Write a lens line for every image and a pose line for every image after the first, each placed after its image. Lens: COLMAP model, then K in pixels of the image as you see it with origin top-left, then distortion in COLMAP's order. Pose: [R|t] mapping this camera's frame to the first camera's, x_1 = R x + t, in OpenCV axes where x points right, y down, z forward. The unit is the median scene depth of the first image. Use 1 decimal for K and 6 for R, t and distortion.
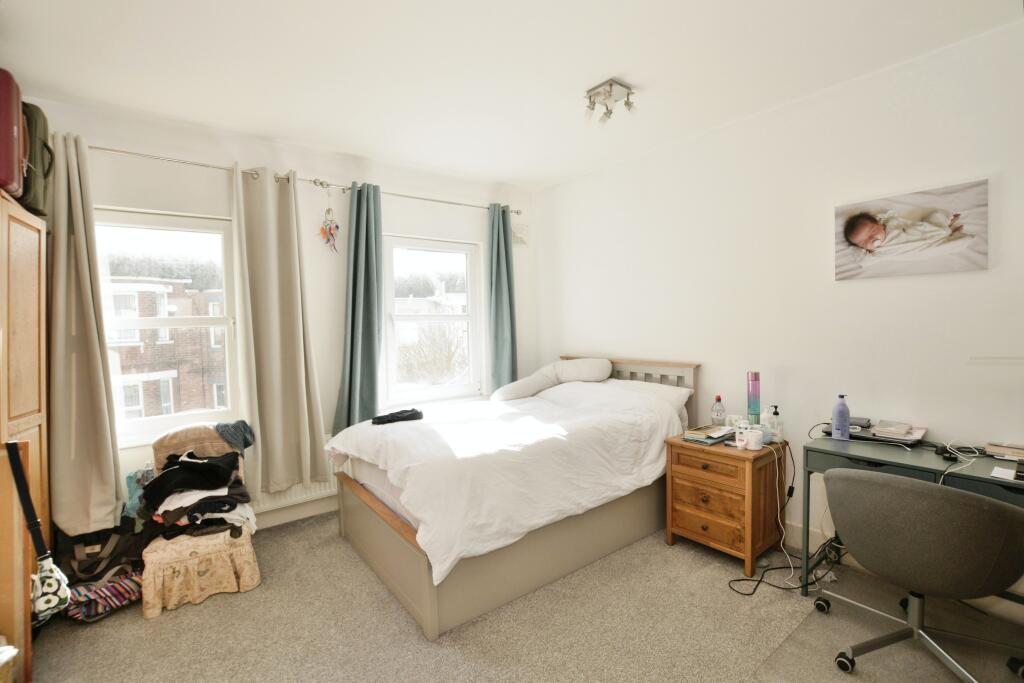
lens RADIAL K [[459.2, 0, 512.0], [0, 459.2, 341.5], [0, 0, 1]] dist [-0.016540, 0.000117]
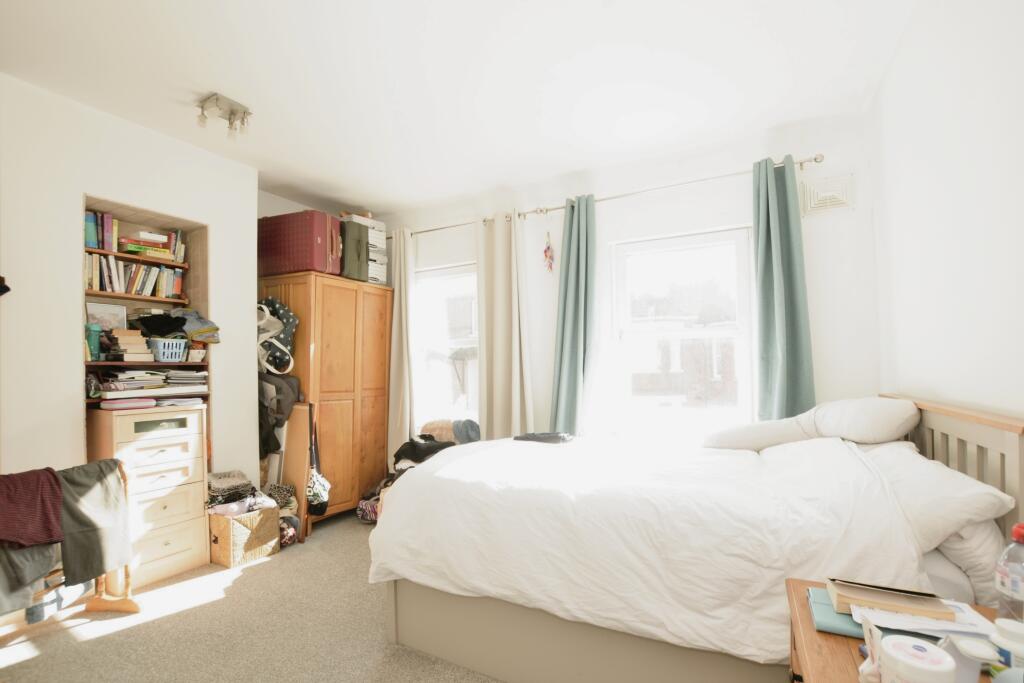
lens RADIAL K [[461.5, 0, 496.8], [0, 461.5, 358.6], [0, 0, 1]] dist [-0.026907, -0.000272]
pose [[0.414249, 0.003991, -0.910155, 0.573862], [-0.037848, 0.999201, -0.012845, 0.019609], [0.909376, 0.039769, 0.414069, 0.525552]]
